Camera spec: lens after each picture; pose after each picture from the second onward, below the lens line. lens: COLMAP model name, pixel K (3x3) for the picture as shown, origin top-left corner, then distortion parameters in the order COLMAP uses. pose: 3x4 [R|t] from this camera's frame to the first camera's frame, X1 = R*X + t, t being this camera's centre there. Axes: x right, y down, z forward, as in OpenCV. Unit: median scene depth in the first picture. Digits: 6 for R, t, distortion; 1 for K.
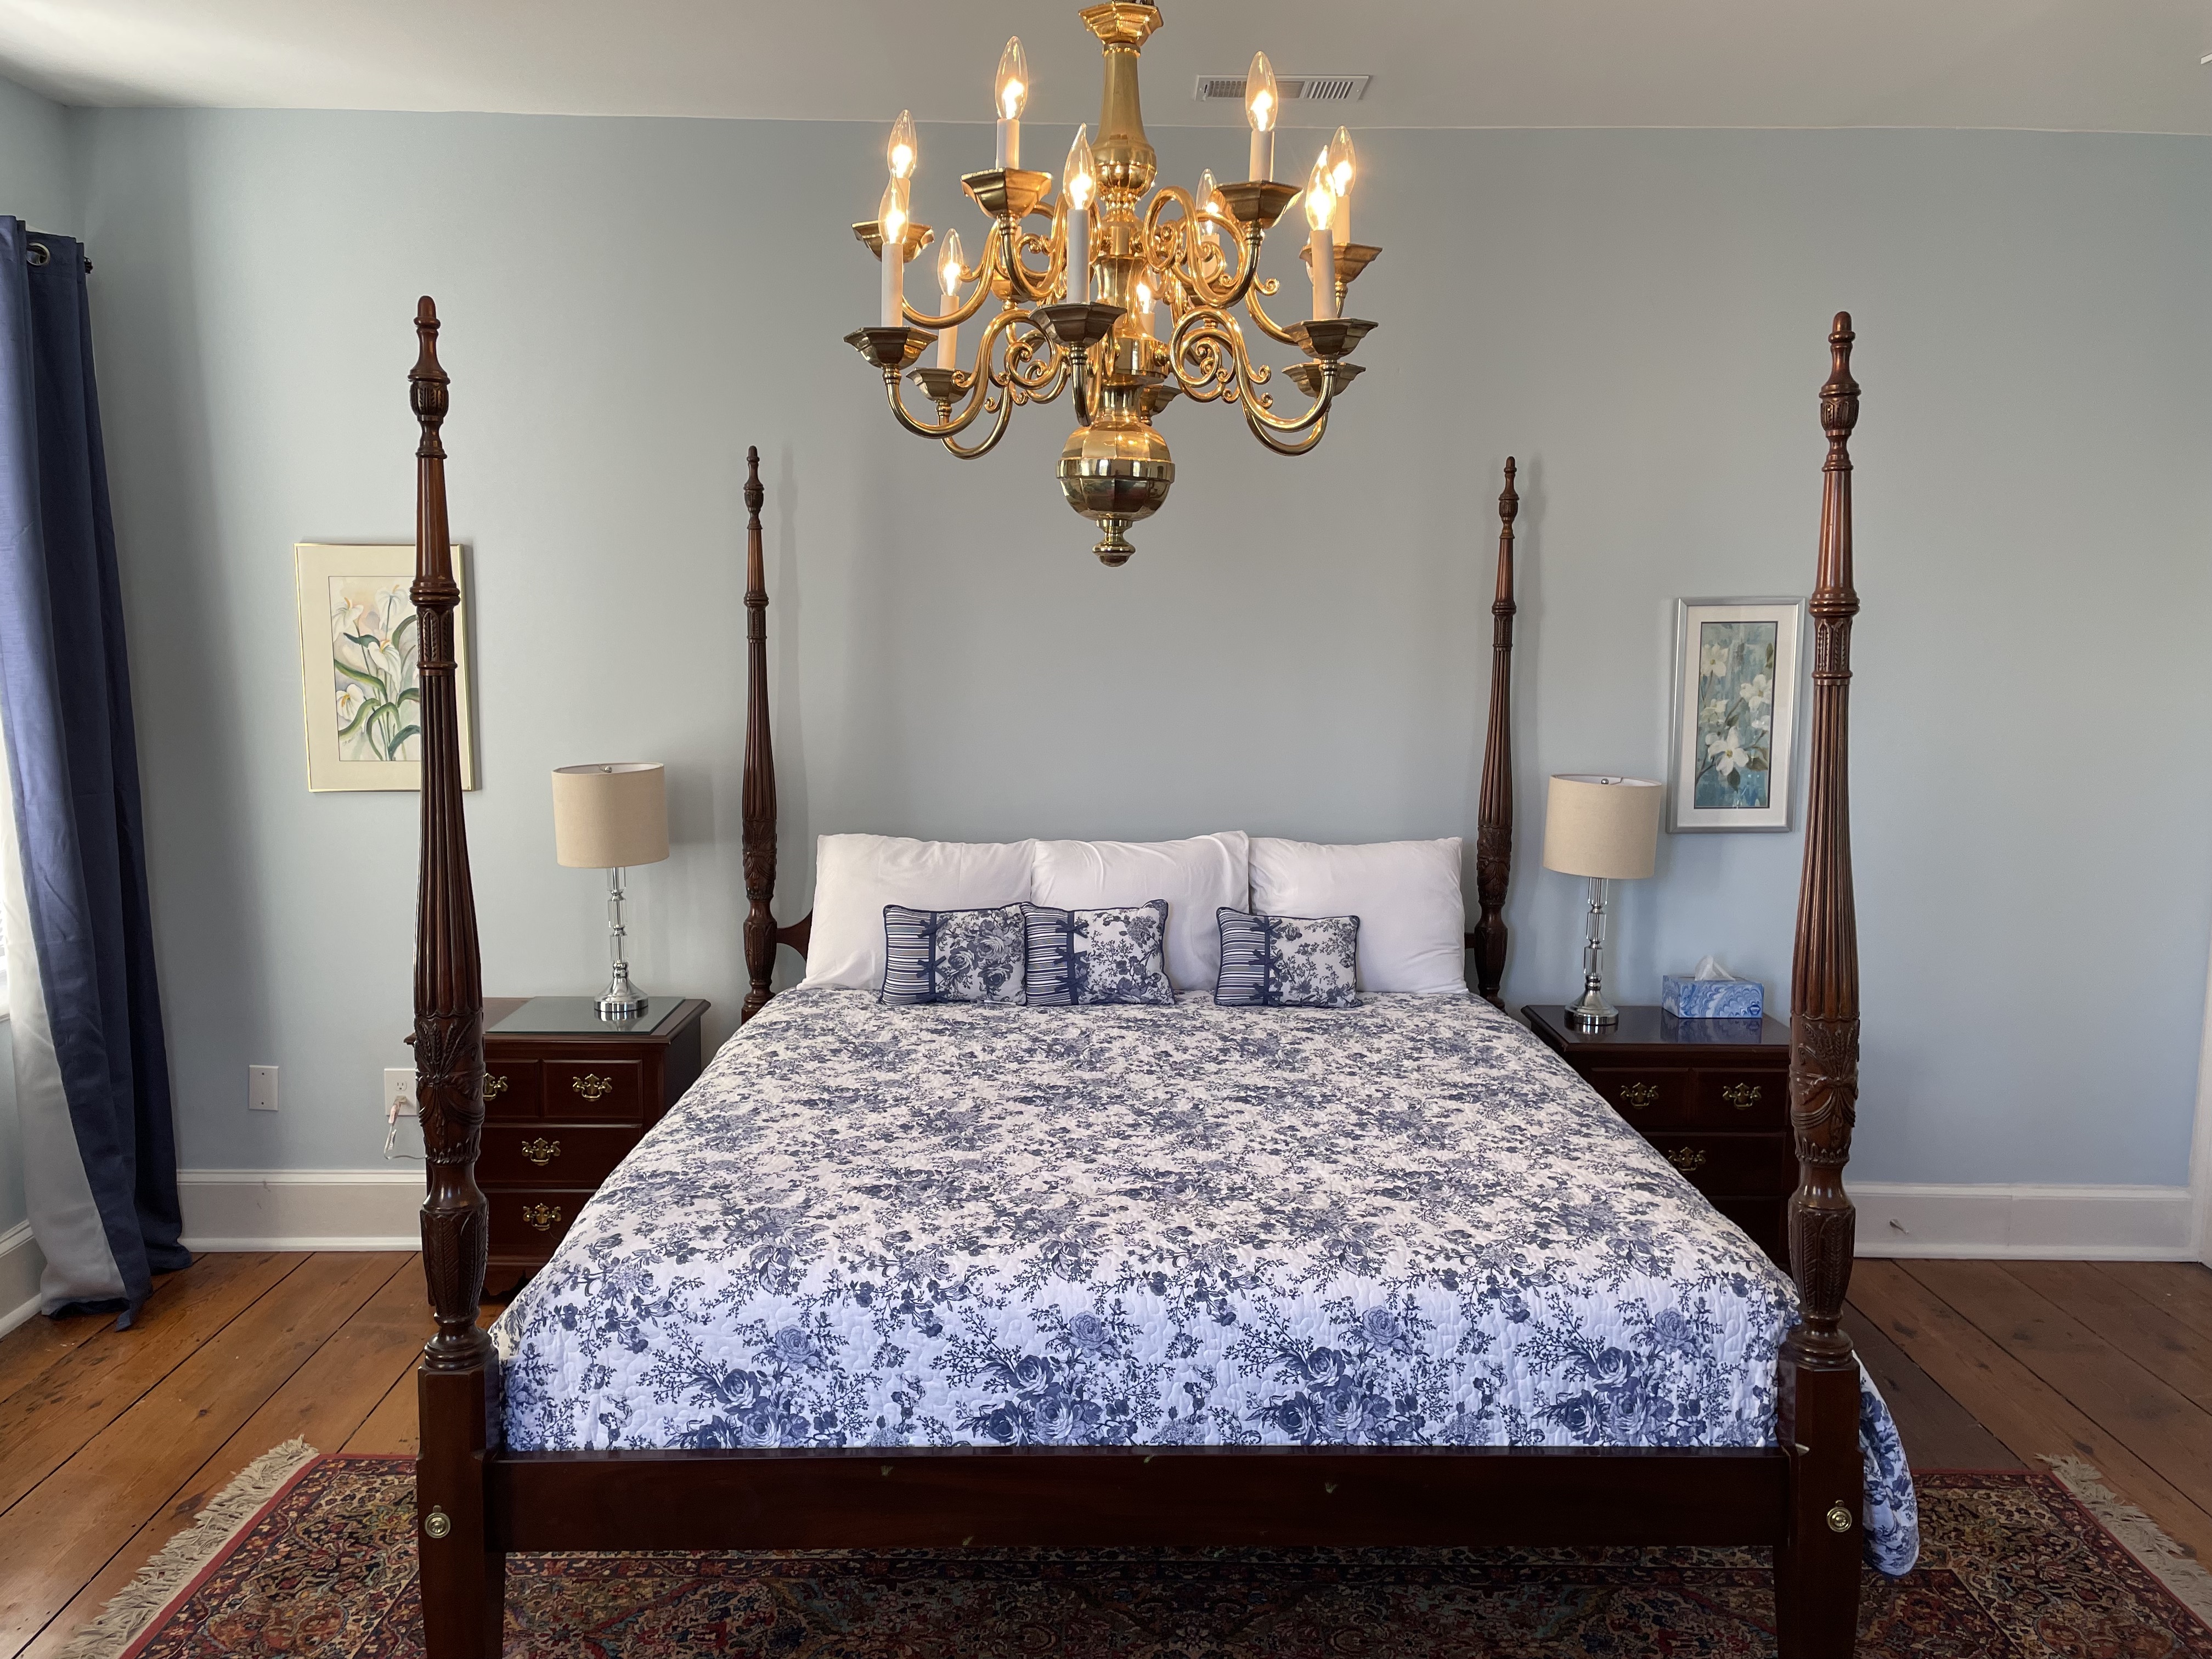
lens RADIAL K [[1690.4, 0, 1108.4], [0, 1690.4, 818.5], [0, 0, 1]] dist [0.062098, -0.052177]
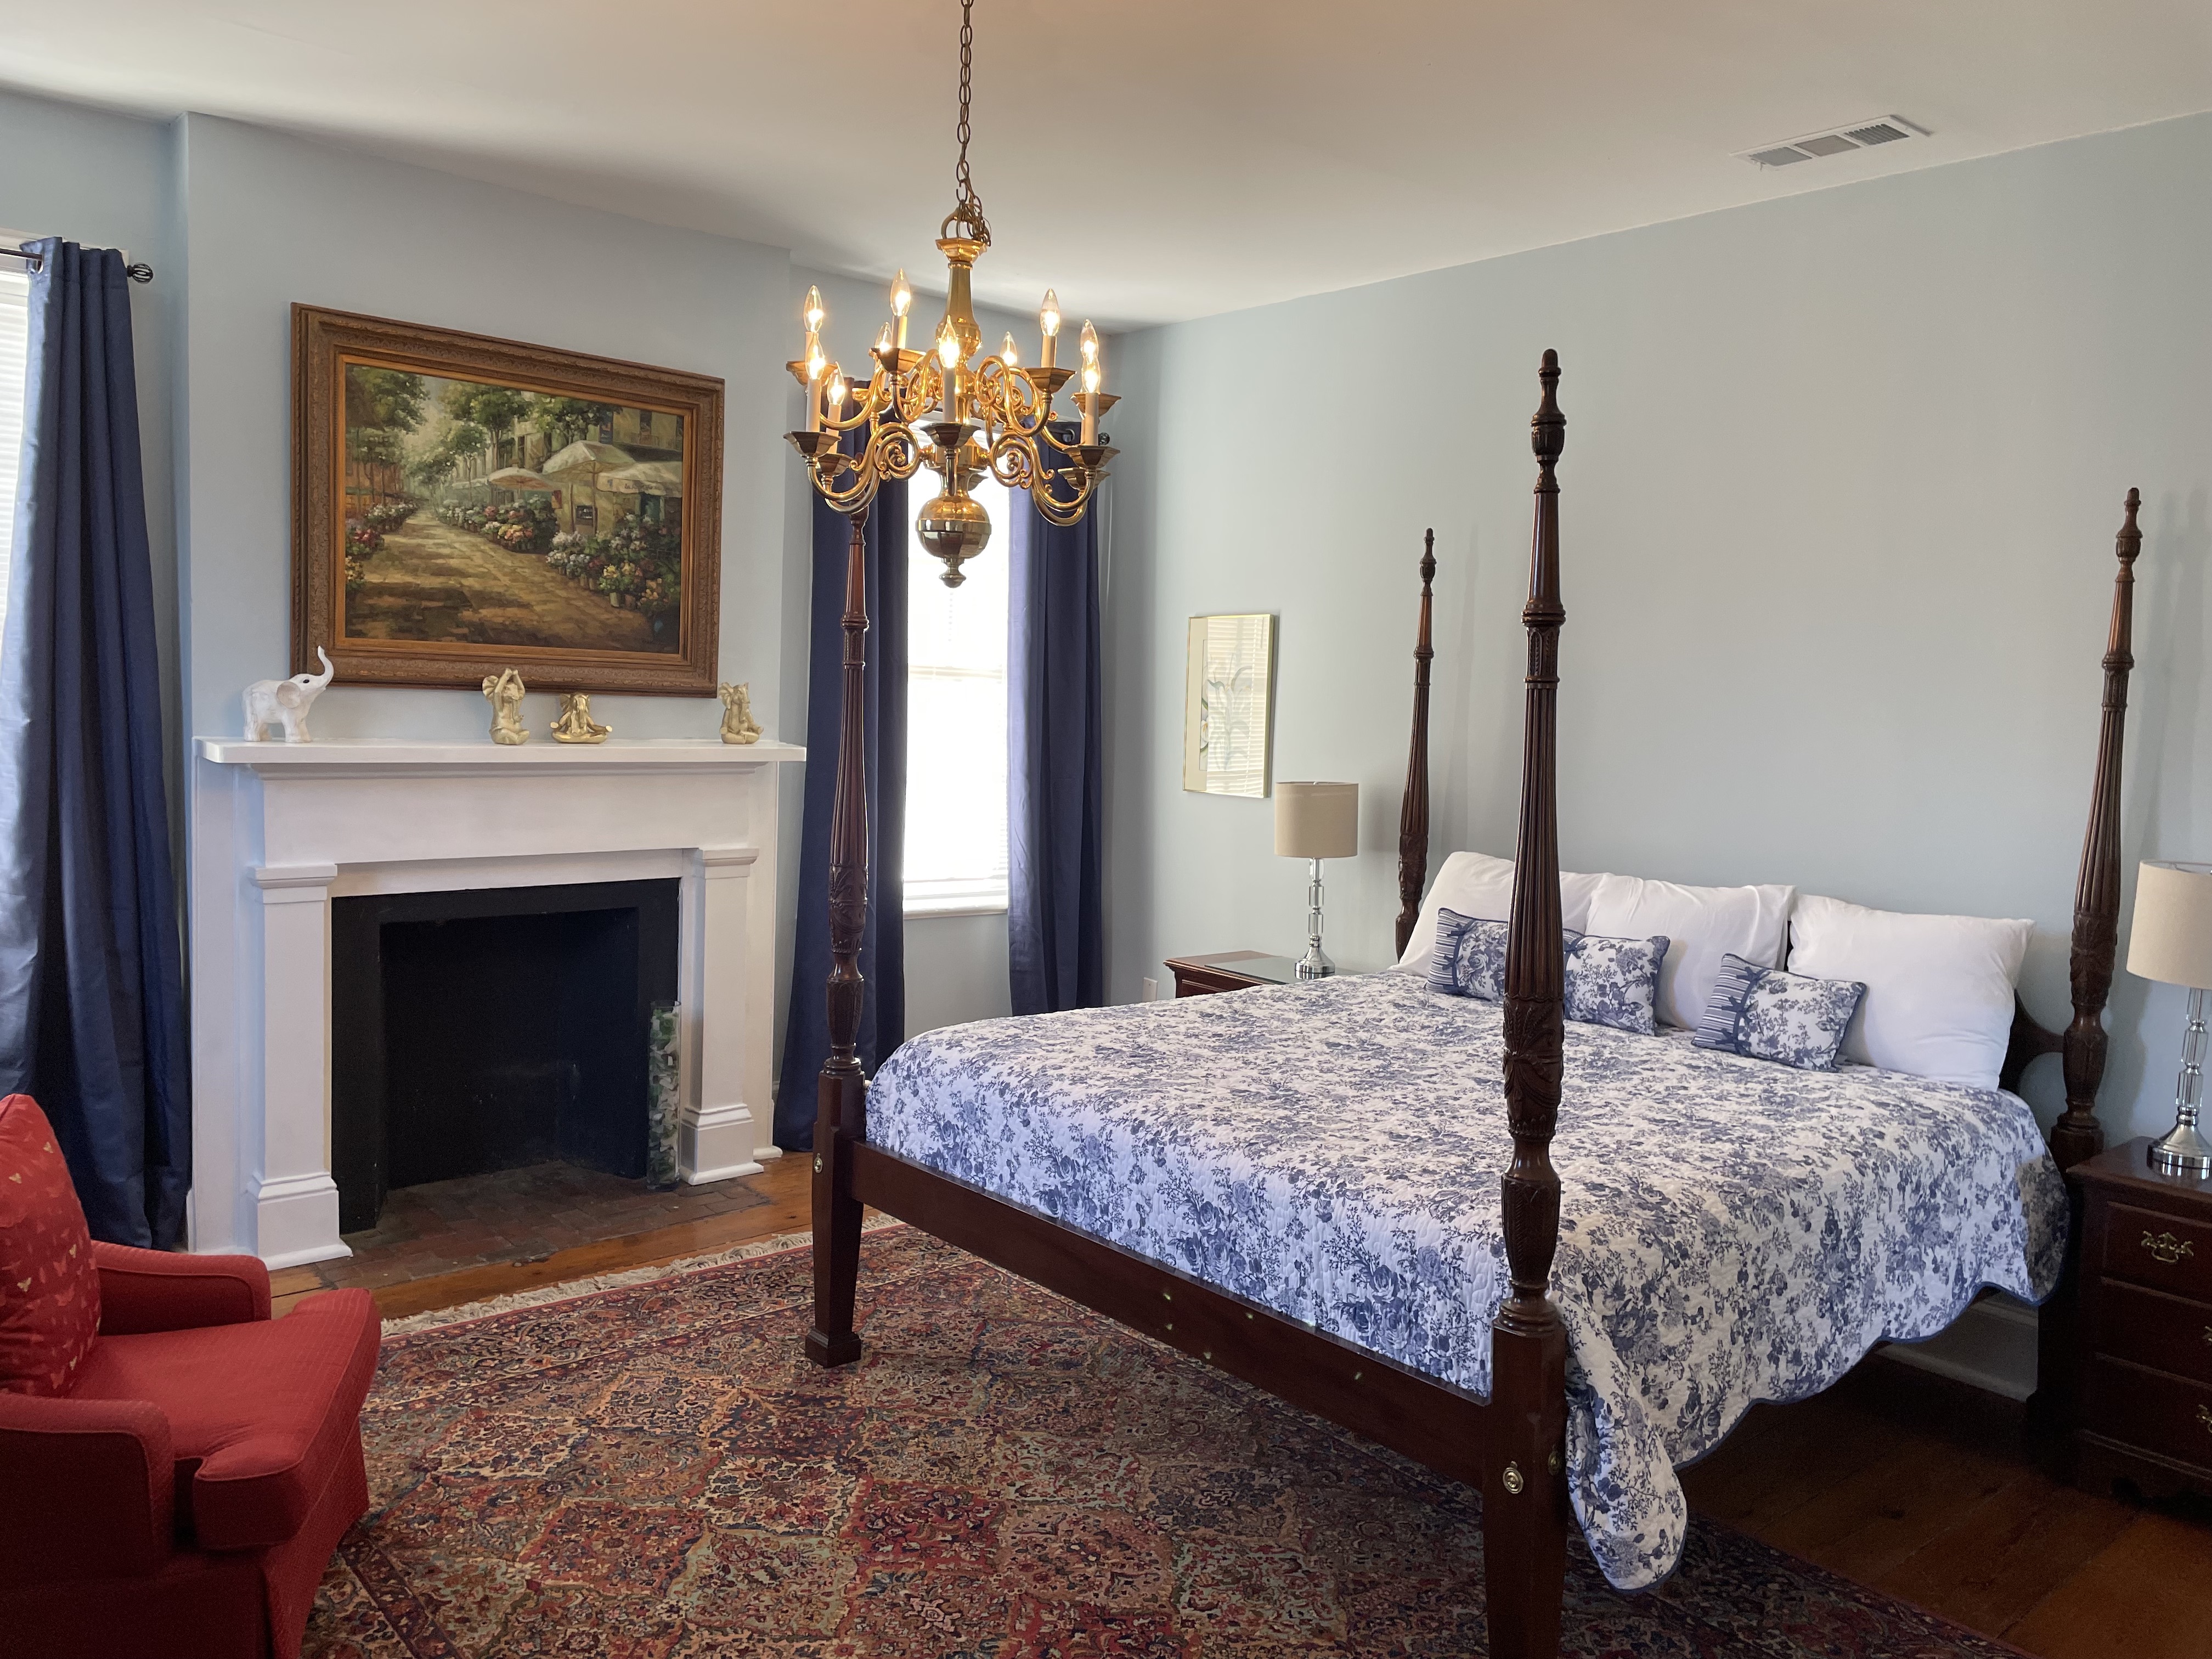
lens RADIAL K [[1690.4, 0, 1103.7], [0, 1690.4, 843.3], [0, 0, 1]] dist [0.062098, -0.052177]
pose [[0.633995, 0.086609, -0.768472, 1.022418], [-0.124841, 0.992138, 0.008823, 0.041660], [0.763194, 0.090343, 0.639822, 0.099215]]
